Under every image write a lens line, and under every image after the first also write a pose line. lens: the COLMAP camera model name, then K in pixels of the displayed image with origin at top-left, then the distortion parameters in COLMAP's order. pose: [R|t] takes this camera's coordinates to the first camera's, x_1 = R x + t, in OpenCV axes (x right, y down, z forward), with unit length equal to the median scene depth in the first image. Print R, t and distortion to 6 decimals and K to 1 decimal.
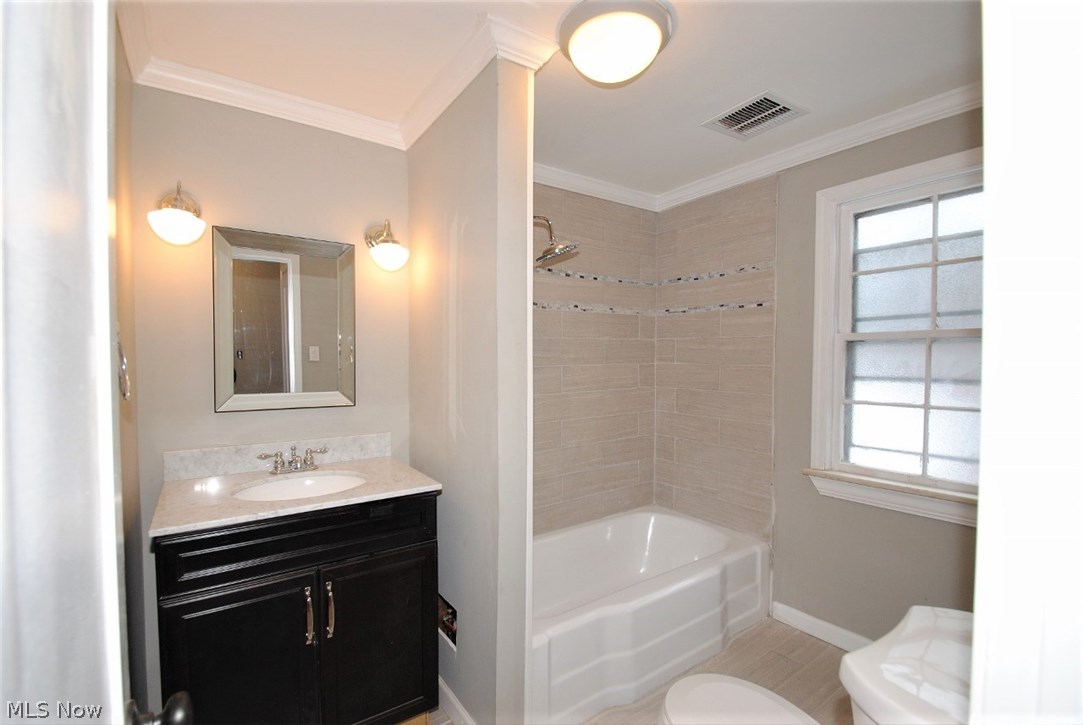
lens RADIAL K [[473.5, 0, 541.5], [0, 473.5, 362.5], [0, 0, 1]] dist [-0.000014, -0.000205]
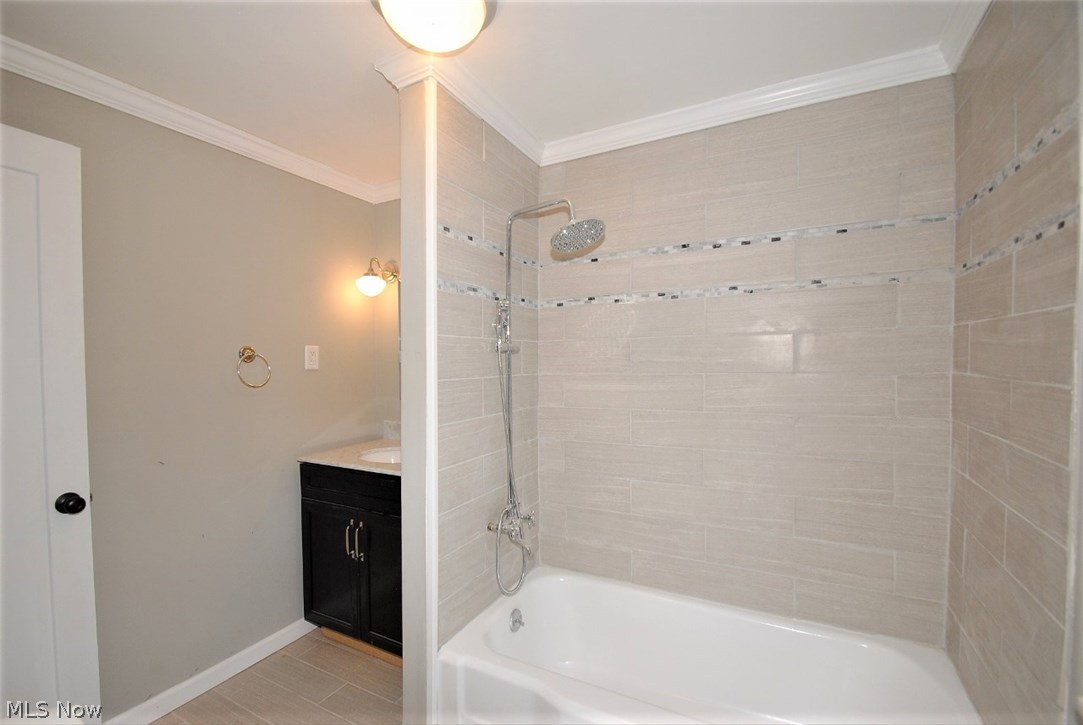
lens RADIAL K [[498.4, 0, 541.5], [0, 498.4, 362.5], [0, 0, 1]] dist [0.025595, -0.000056]
pose [[0.453658, 0.003793, -0.891168, 0.701924], [-0.006257, 0.999980, 0.001071, -0.010567], [0.891154, 0.005091, 0.453672, 0.490777]]
